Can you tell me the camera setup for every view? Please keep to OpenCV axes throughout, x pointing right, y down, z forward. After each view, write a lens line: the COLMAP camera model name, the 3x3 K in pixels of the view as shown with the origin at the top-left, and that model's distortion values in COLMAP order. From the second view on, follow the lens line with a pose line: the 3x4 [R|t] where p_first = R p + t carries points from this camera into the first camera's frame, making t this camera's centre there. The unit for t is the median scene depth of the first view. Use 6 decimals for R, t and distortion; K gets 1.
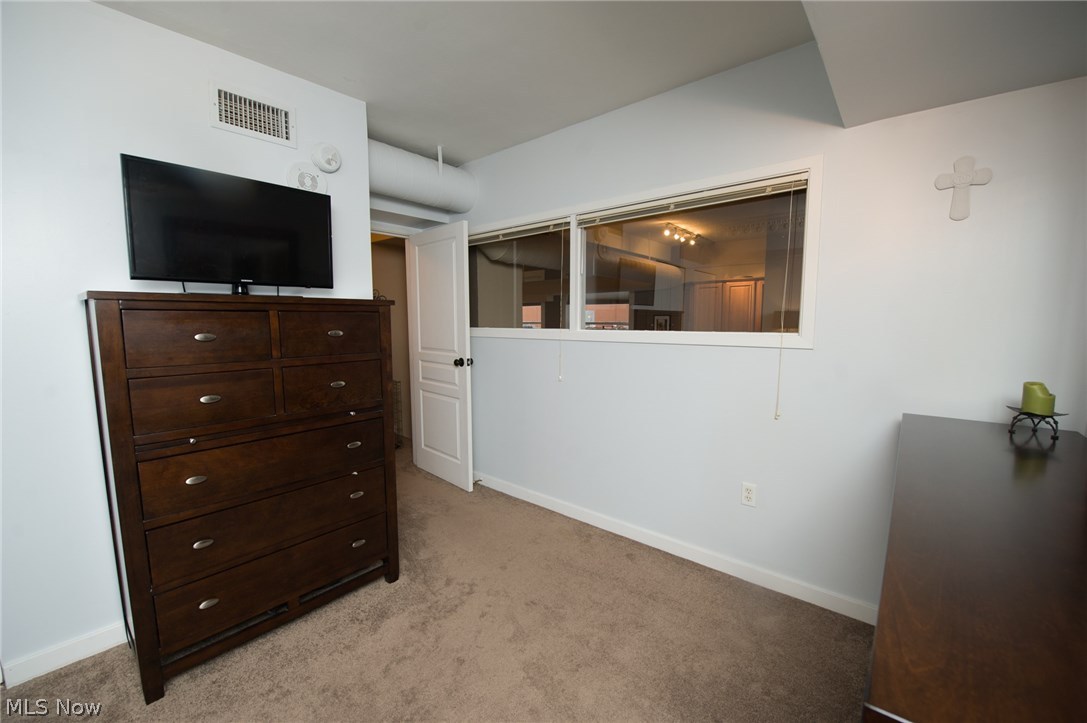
lens RADIAL K [[431.7, 0, 546.3], [0, 431.7, 367.9], [0, 0, 1]] dist [-0.015336, -0.003297]
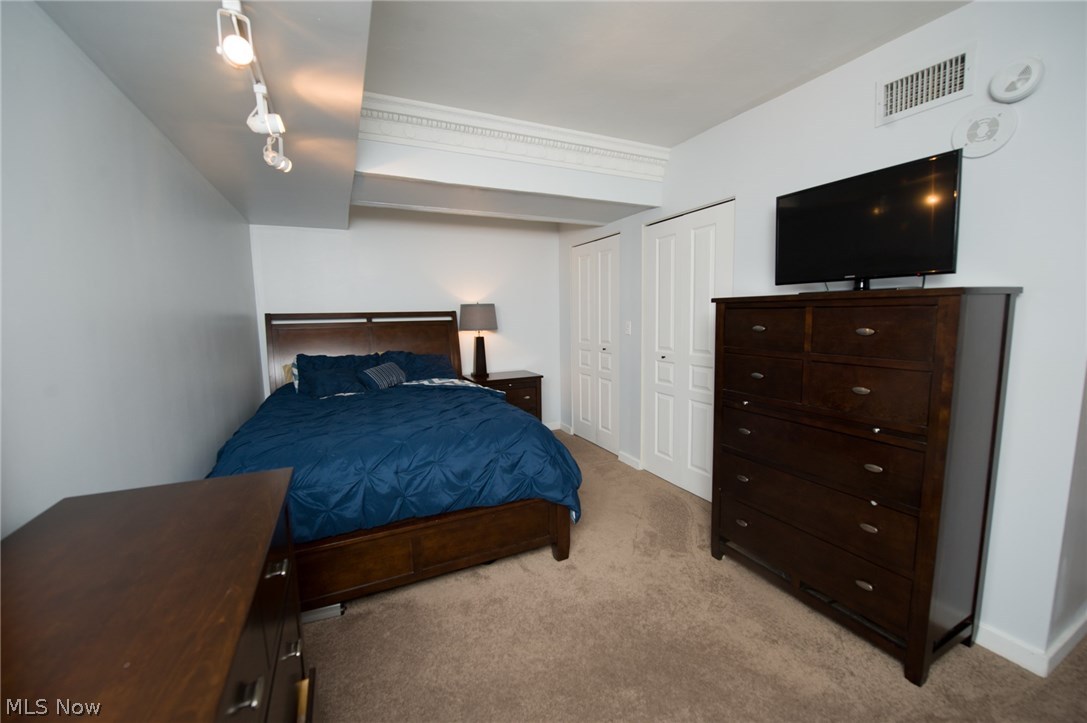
lens RADIAL K [[431.7, 0, 546.3], [0, 431.7, 367.9], [0, 0, 1]] dist [-0.015336, -0.003297]
pose [[-0.407985, 0.120735, -0.904970, 0.547308], [-0.089062, 0.981227, 0.171060, -0.097399], [0.908634, 0.150389, -0.389573, 0.755763]]
